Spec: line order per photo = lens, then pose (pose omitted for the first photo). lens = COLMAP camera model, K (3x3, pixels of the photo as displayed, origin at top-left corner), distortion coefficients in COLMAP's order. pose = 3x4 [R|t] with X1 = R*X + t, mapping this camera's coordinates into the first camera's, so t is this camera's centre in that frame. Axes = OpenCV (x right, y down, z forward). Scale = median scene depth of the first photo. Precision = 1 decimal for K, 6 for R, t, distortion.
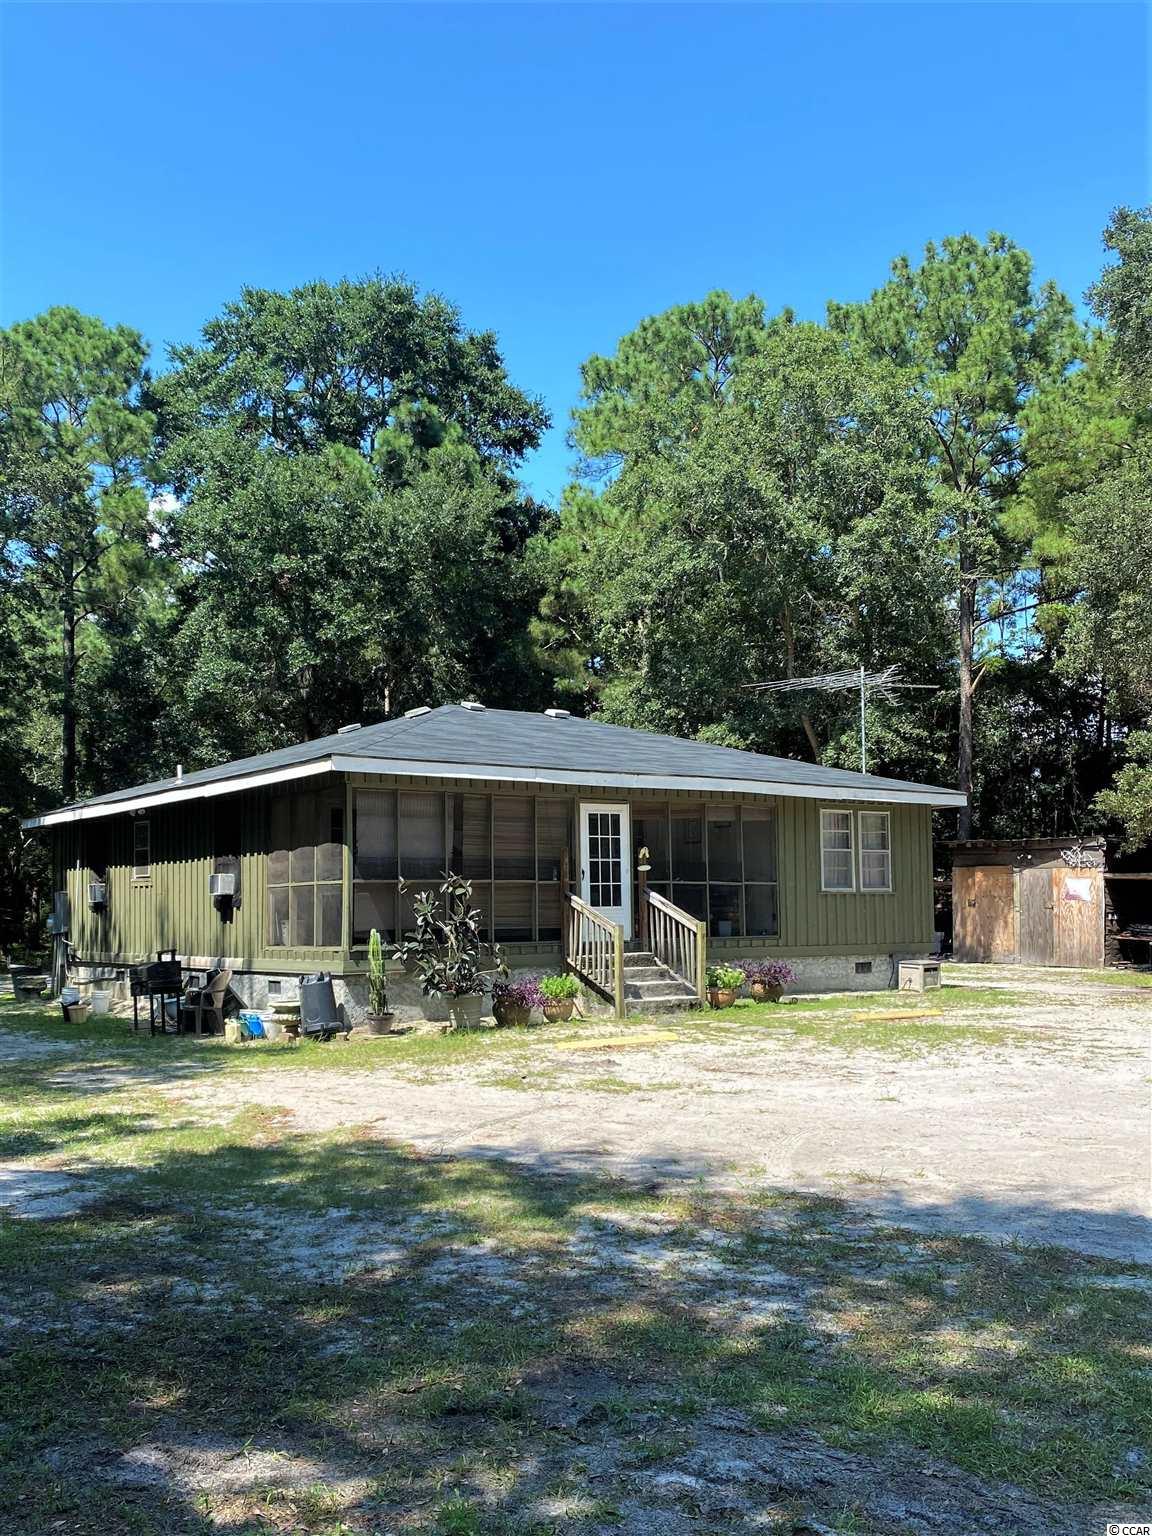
lens RADIAL K [[1400.3, 0, 507.9], [0, 1400.3, 849.9], [0, 0, 1]] dist [0.006717, 0.000000]
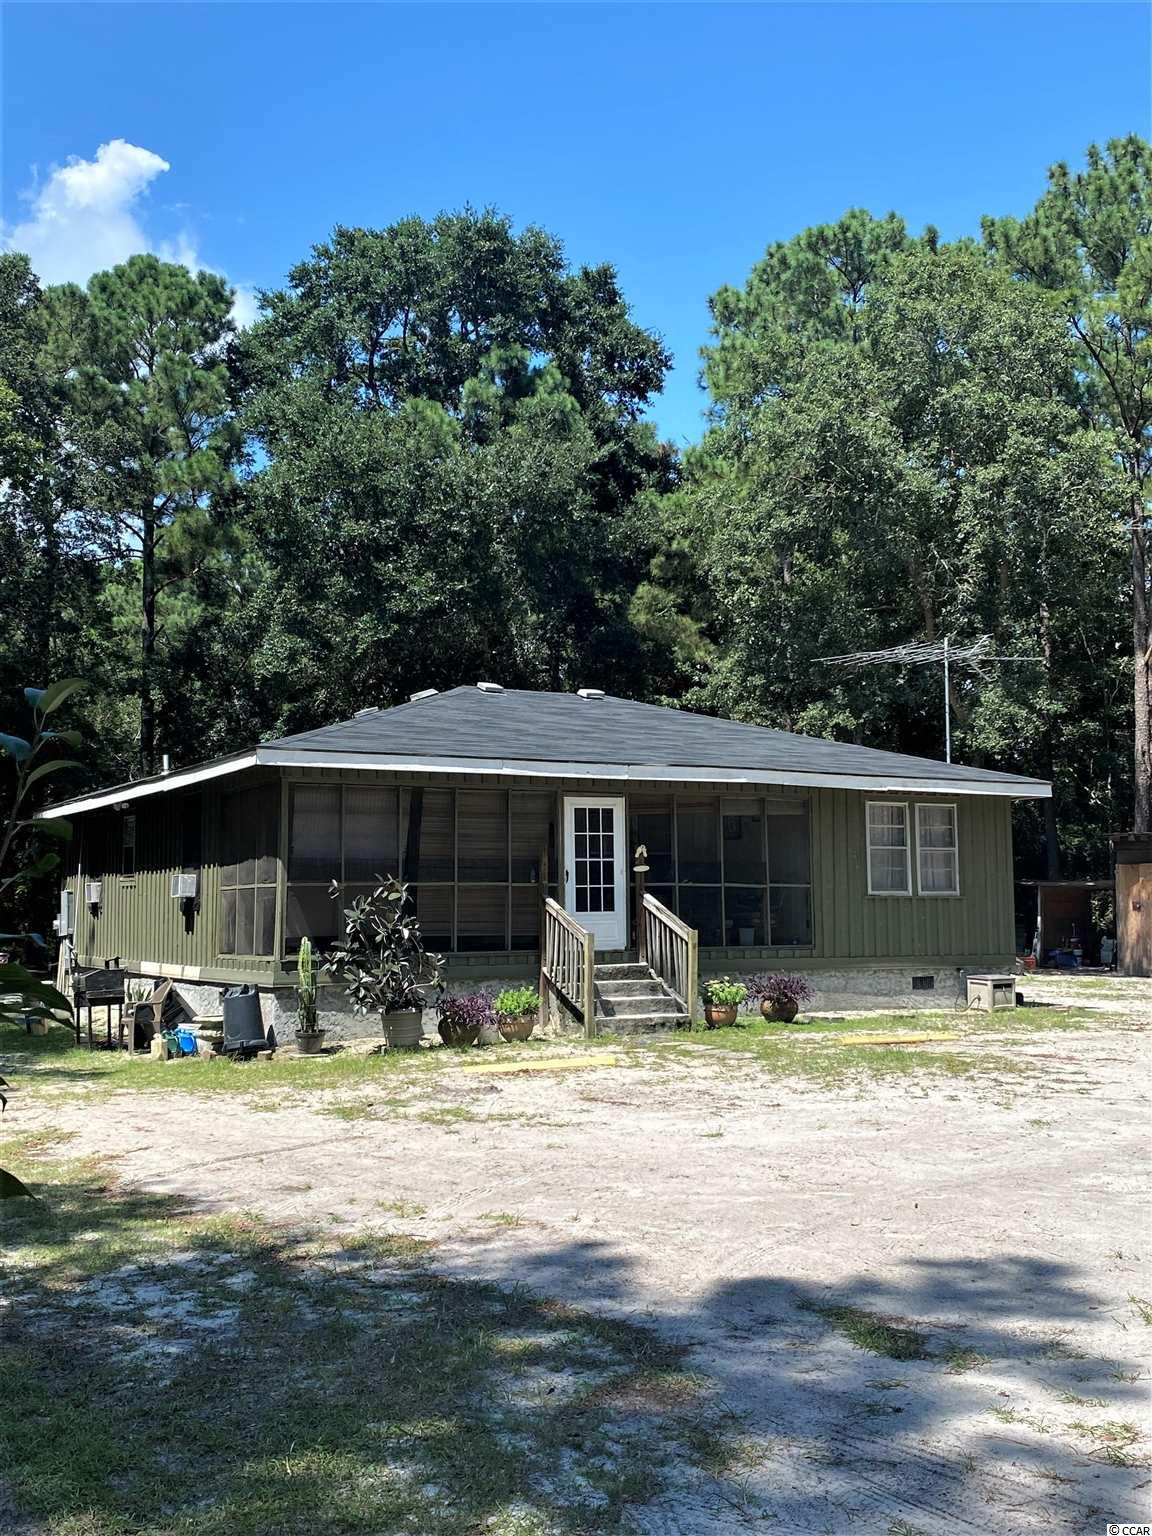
lens RADIAL K [[1608.9, 0, 583.6], [0, 1608.9, 762.8], [0, 0, 1]] dist [0.028817, 0.000000]
pose [[0.994804, -0.005438, -0.101667, 0.105312], [0.000690, 0.998910, -0.046678, -0.004291], [0.101810, 0.046365, 0.993723, -0.017907]]
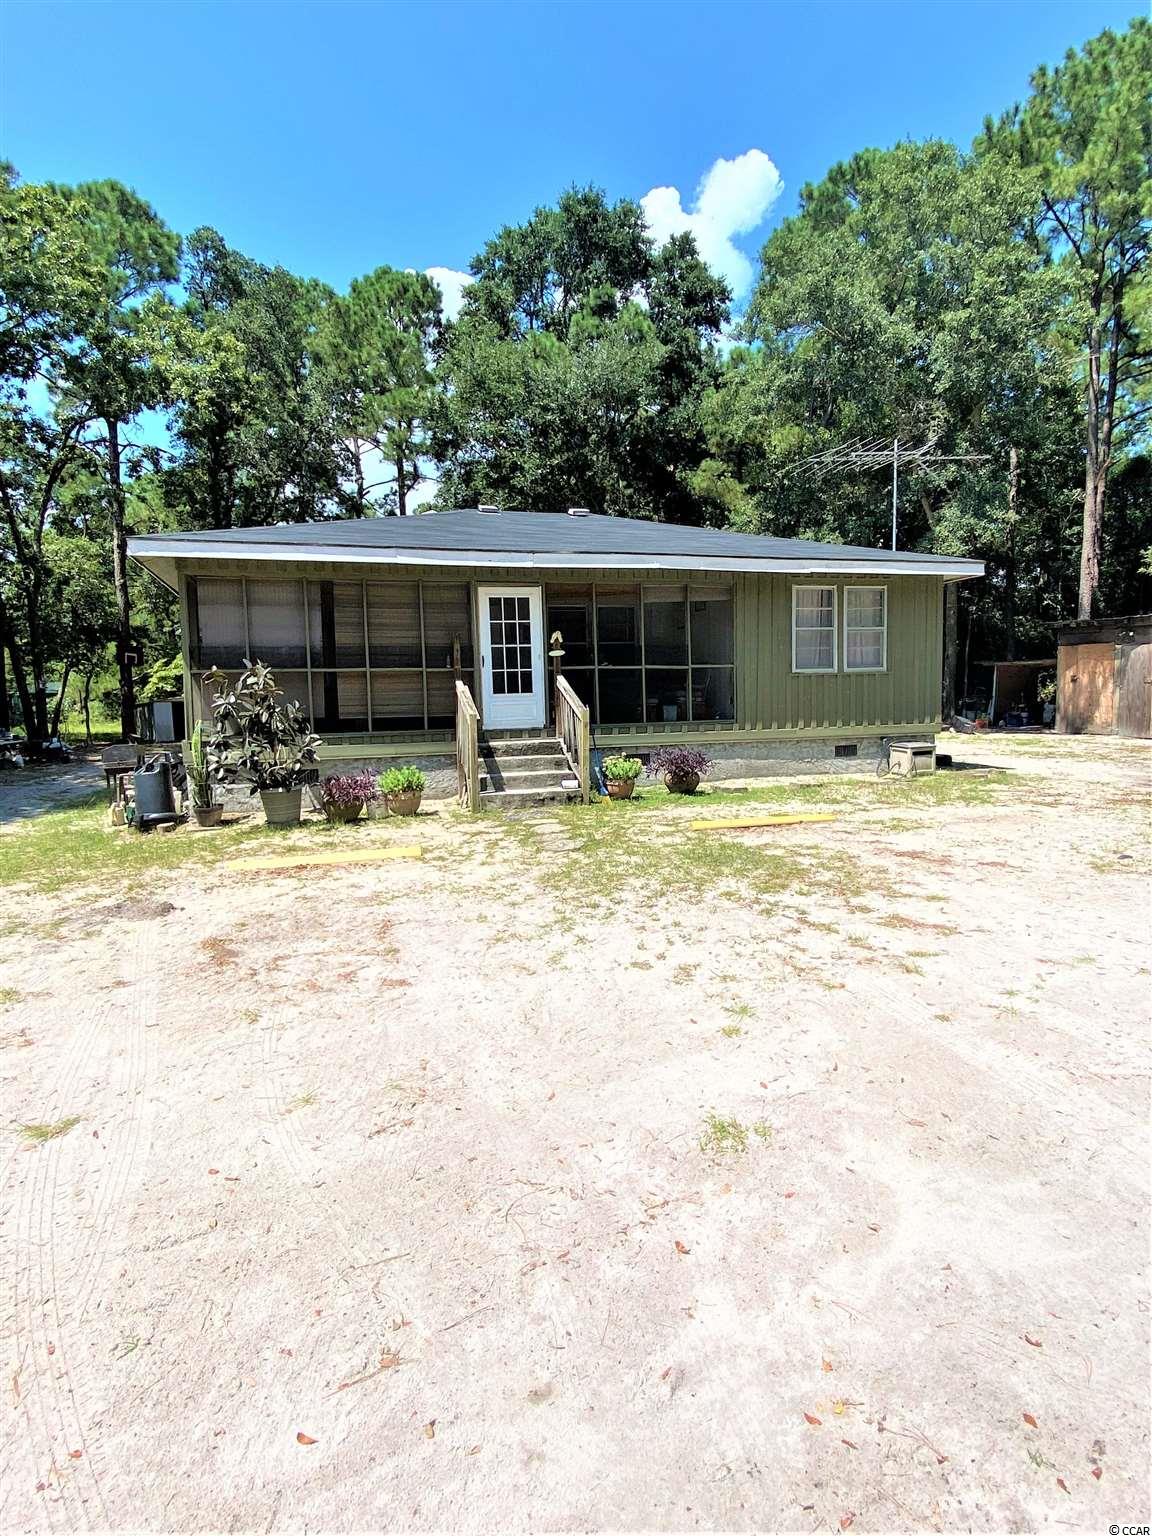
lens RADIAL K [[835.1, 0, 578.5], [0, 835.1, 761.5], [0, 0, 1]] dist [-0.009732, 0.002687]
pose [[0.948365, 0.009743, -0.317032, 0.187784], [0.031136, 0.991841, 0.123623, 0.010605], [0.315649, -0.127111, 0.940324, 0.287602]]
